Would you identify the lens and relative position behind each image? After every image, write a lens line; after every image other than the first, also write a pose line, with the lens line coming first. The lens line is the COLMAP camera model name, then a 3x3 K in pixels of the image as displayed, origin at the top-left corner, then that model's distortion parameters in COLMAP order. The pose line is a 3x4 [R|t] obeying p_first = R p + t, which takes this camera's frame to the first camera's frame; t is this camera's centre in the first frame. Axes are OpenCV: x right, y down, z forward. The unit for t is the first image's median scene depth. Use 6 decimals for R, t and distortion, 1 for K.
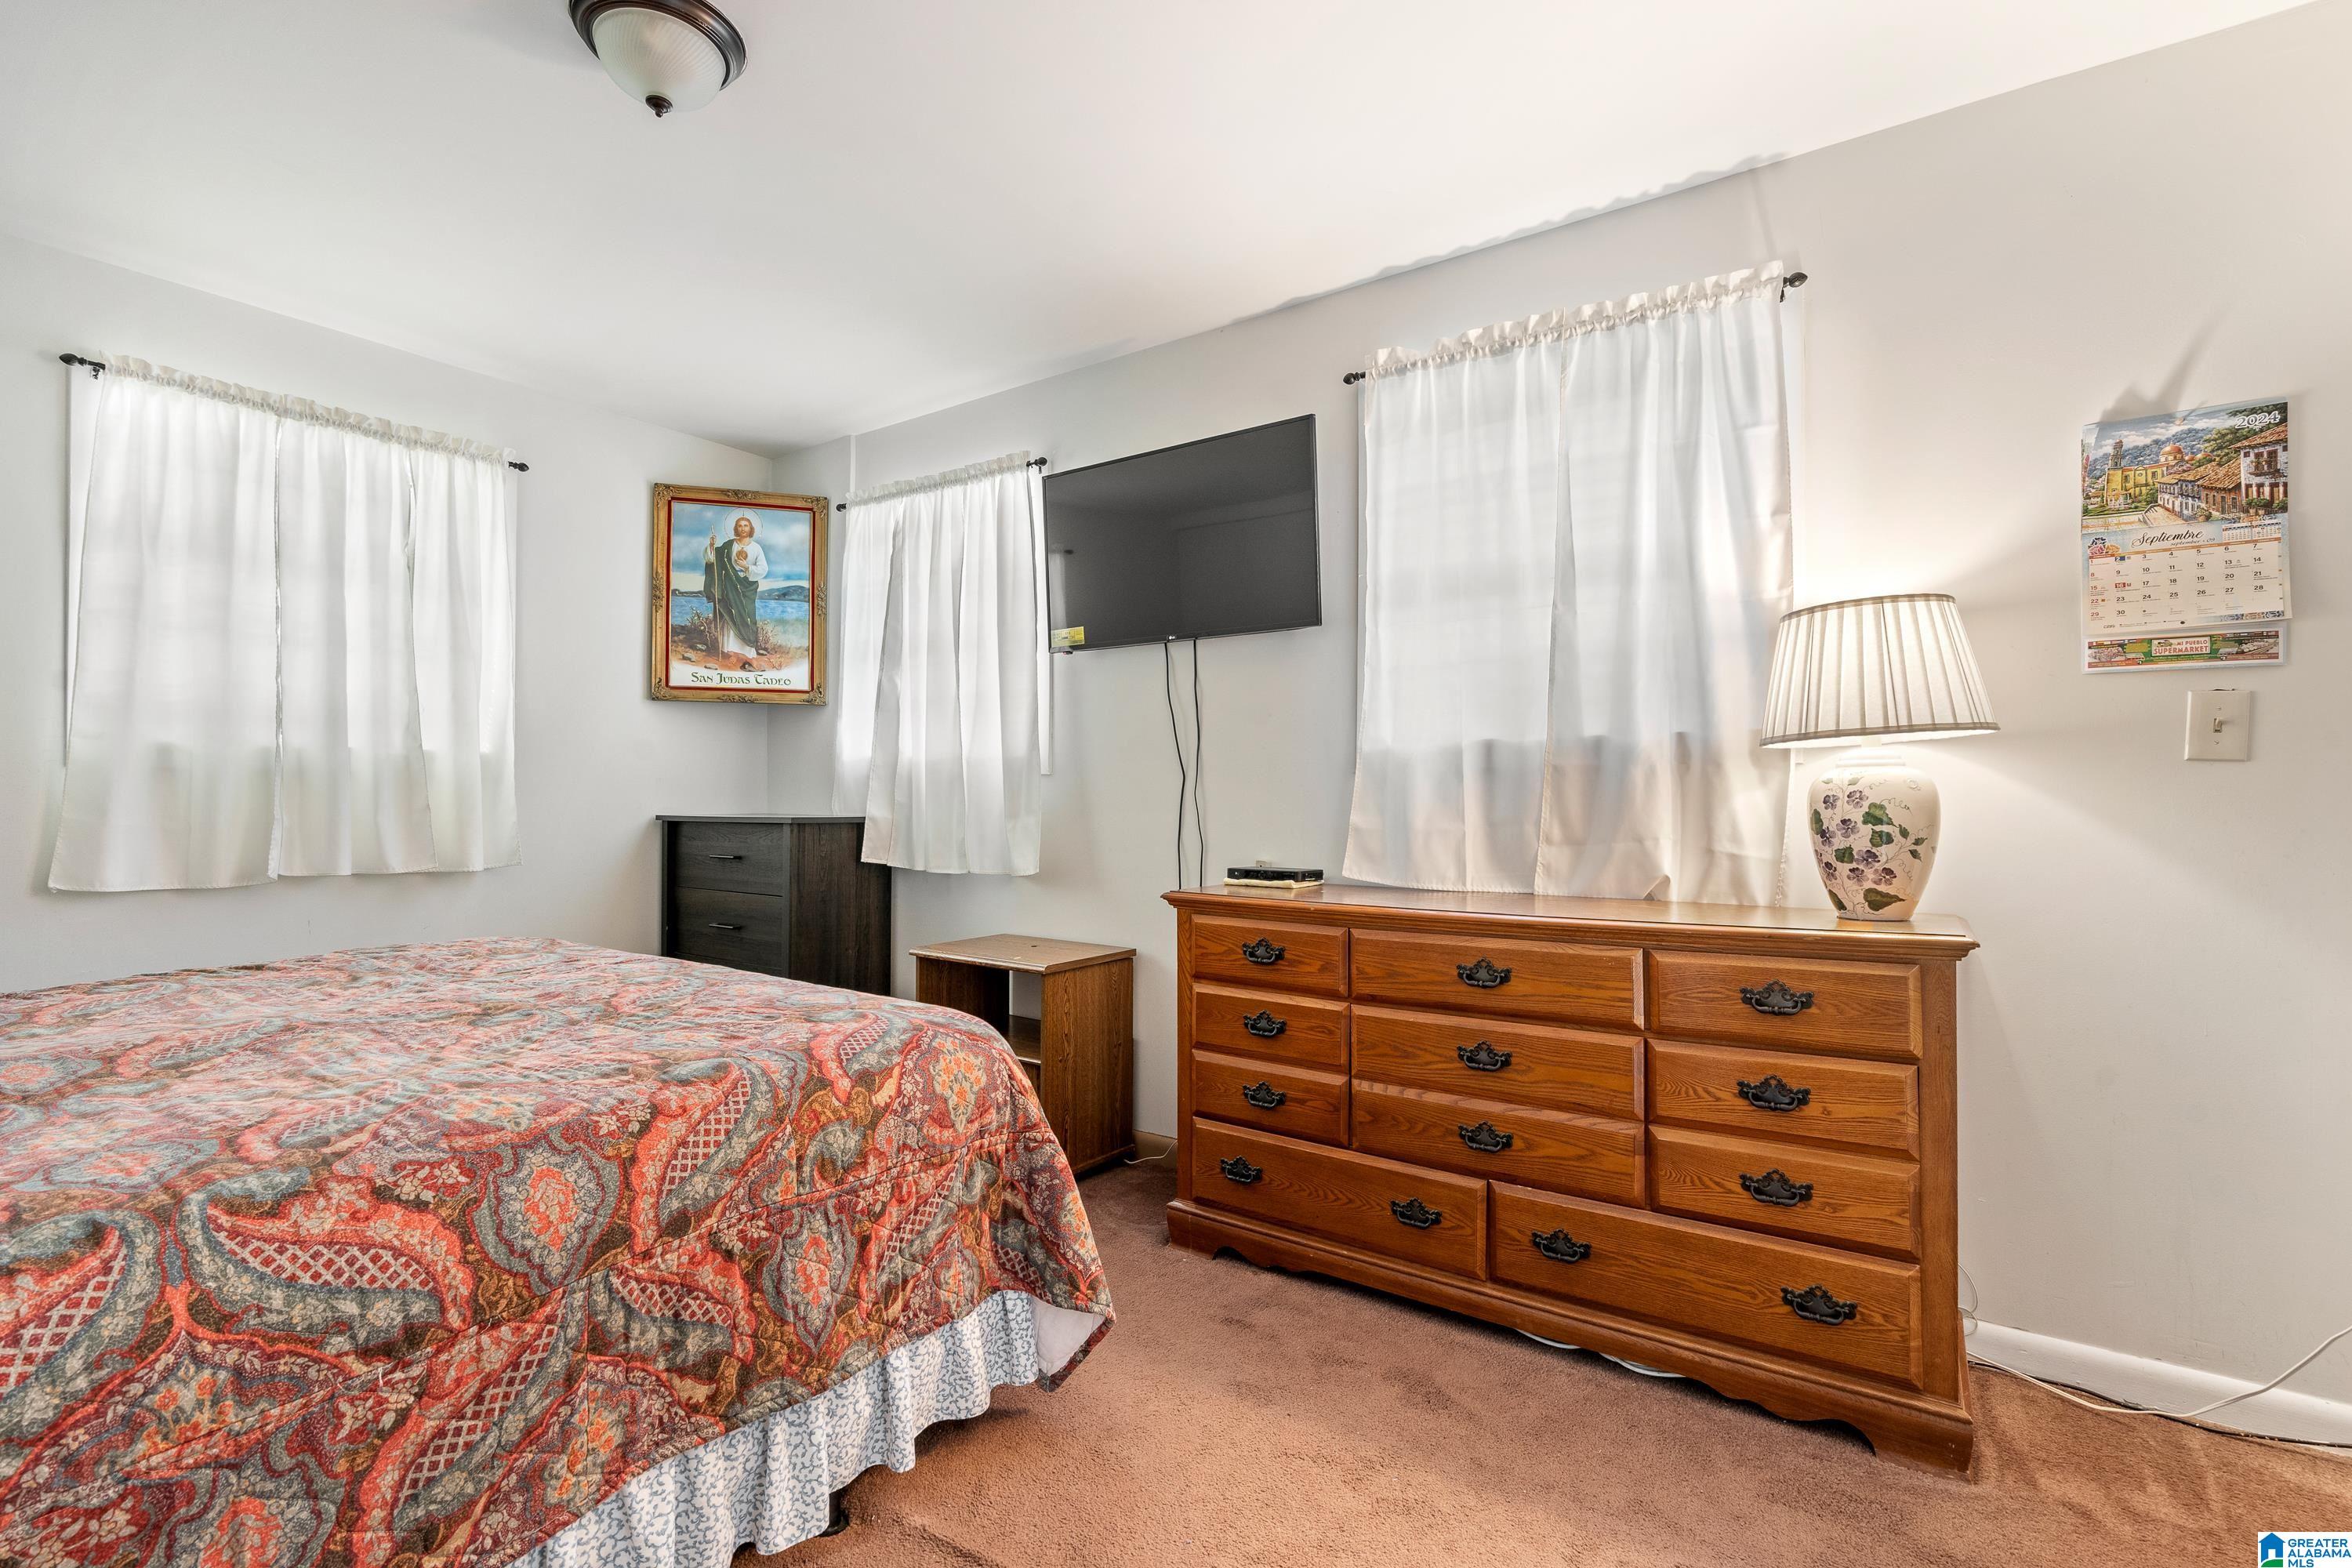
lens RADIAL K [[1056.2, 0, 1195.3], [0, 1056.2, 798.1], [0, 0, 1]] dist [-0.000927, 0.000604]
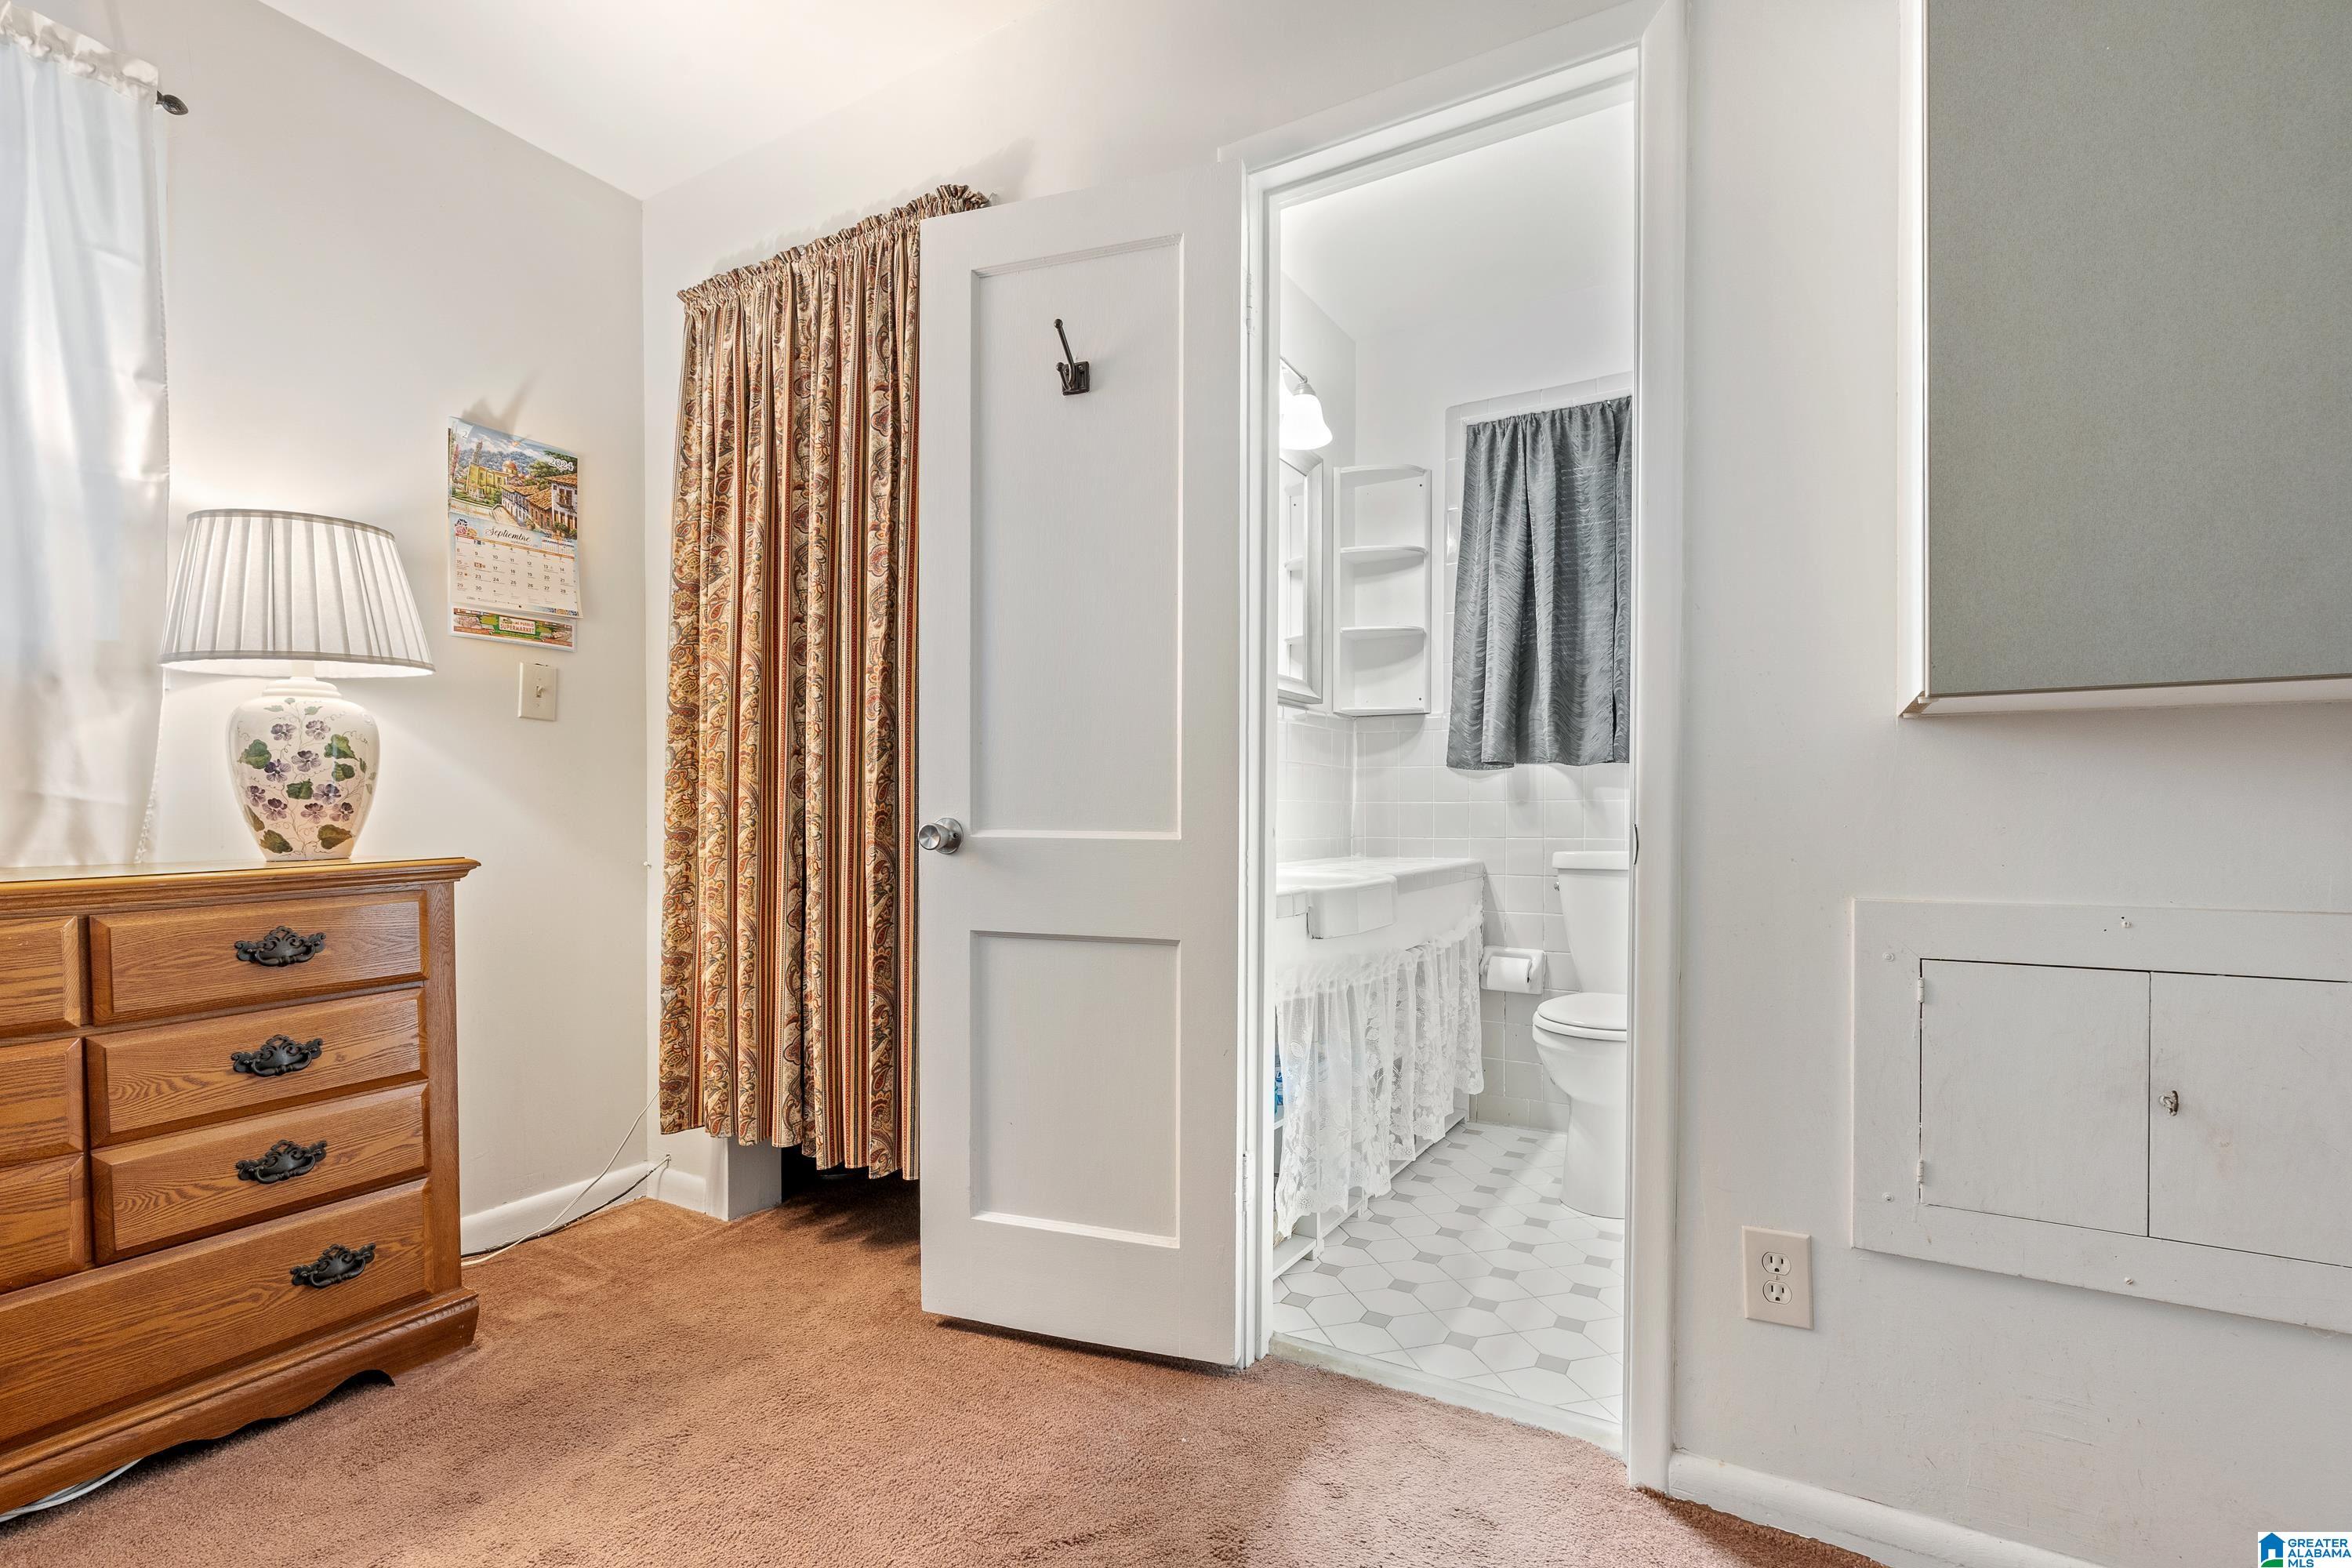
lens RADIAL K [[1070.2, 0, 1174.2], [0, 1070.2, 824.6], [0, 0, 1]] dist [0.002398, 0.000642]
pose [[-0.066370, -0.016710, 0.997655, -0.382898], [0.000241, 0.999859, 0.016763, 0.070325], [-0.997795, 0.001353, -0.066357, 0.306454]]
